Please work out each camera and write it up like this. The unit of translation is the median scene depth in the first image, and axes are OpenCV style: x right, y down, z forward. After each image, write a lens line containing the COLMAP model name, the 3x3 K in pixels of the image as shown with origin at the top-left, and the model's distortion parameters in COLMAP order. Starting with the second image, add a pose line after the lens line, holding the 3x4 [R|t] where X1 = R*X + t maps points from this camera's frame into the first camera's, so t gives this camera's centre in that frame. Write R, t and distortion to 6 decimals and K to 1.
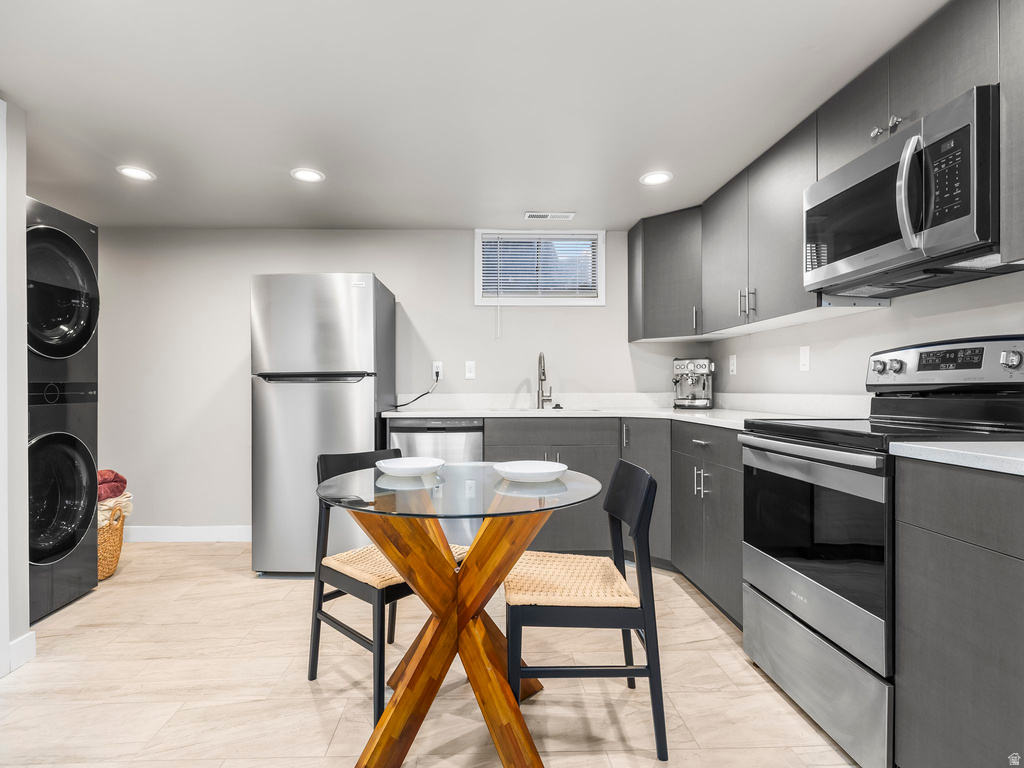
lens RADIAL K [[511.4, 0, 493.6], [0, 511.4, 388.6], [0, 0, 1]] dist [0.001493, -0.000271]
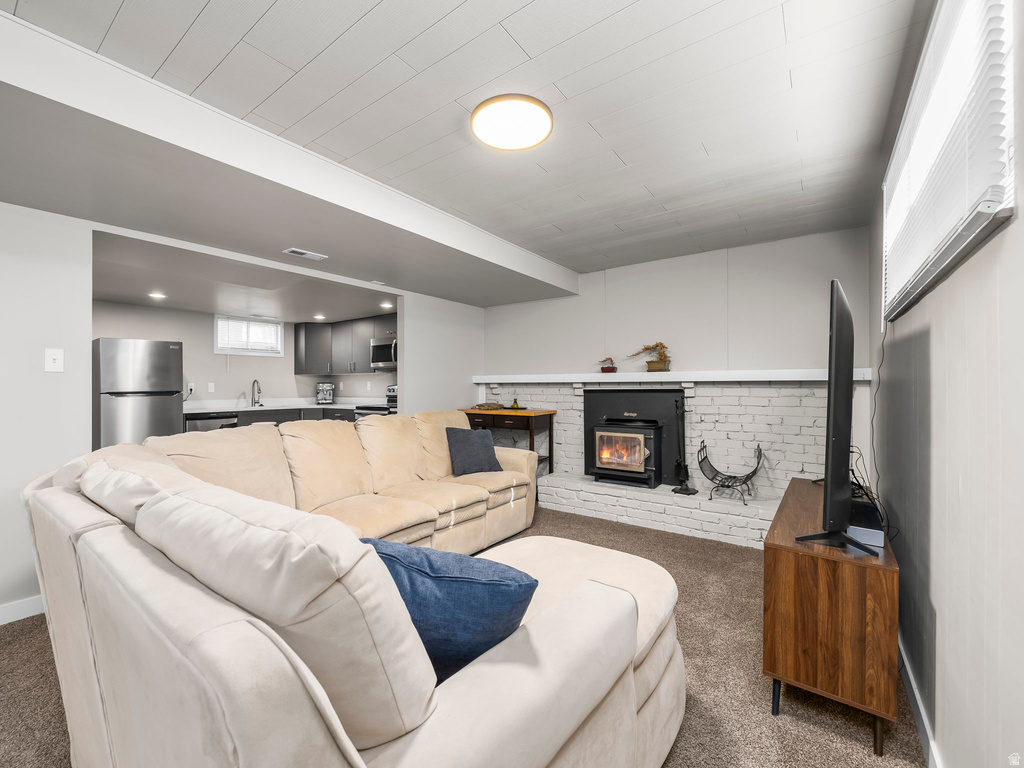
lens RADIAL K [[429.6, 0, 510.6], [0, 429.6, 383.3], [0, 0, 1]] dist [0.000488, 0.000438]
pose [[0.611225, 0.003687, 0.791448, -0.908349], [0.005133, 0.999950, -0.008623, -0.048586], [-0.791440, 0.009333, 0.611175, -1.241635]]
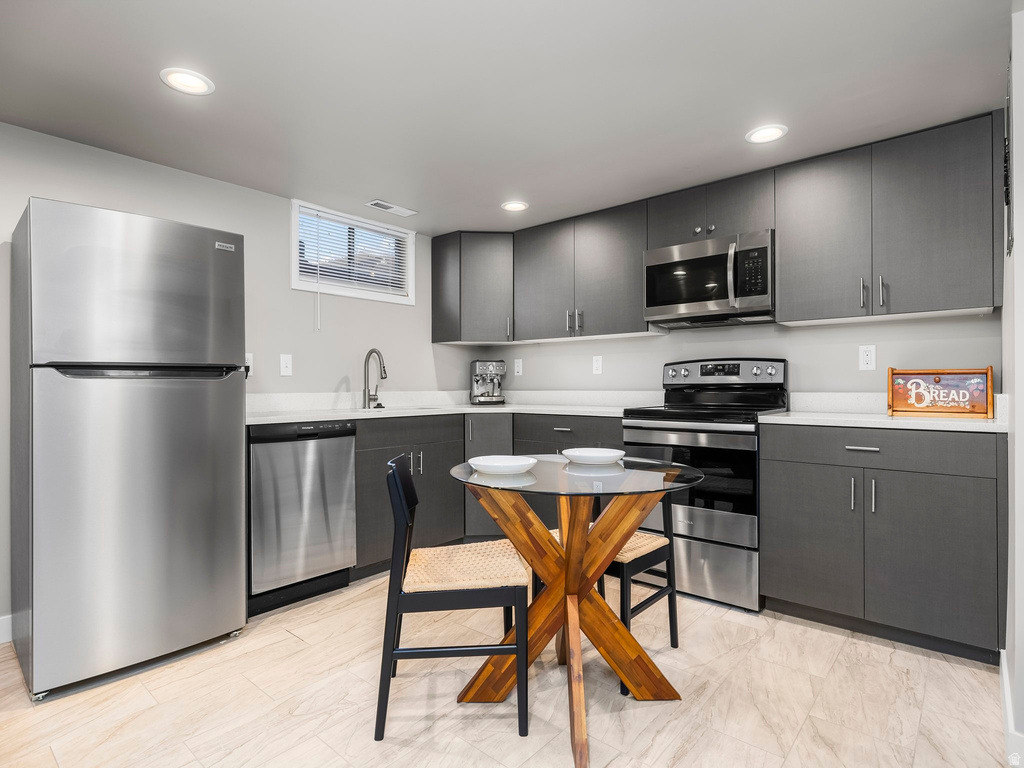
lens RADIAL K [[542.8, 0, 515.6], [0, 542.8, 382.5], [0, 0, 1]] dist [-0.000535, -0.003476]
pose [[0.673684, 0.005155, 0.739001, -0.641853], [0.001715, 0.999962, -0.008539, 0.000584], [-0.739017, 0.007020, 0.673650, 0.183431]]
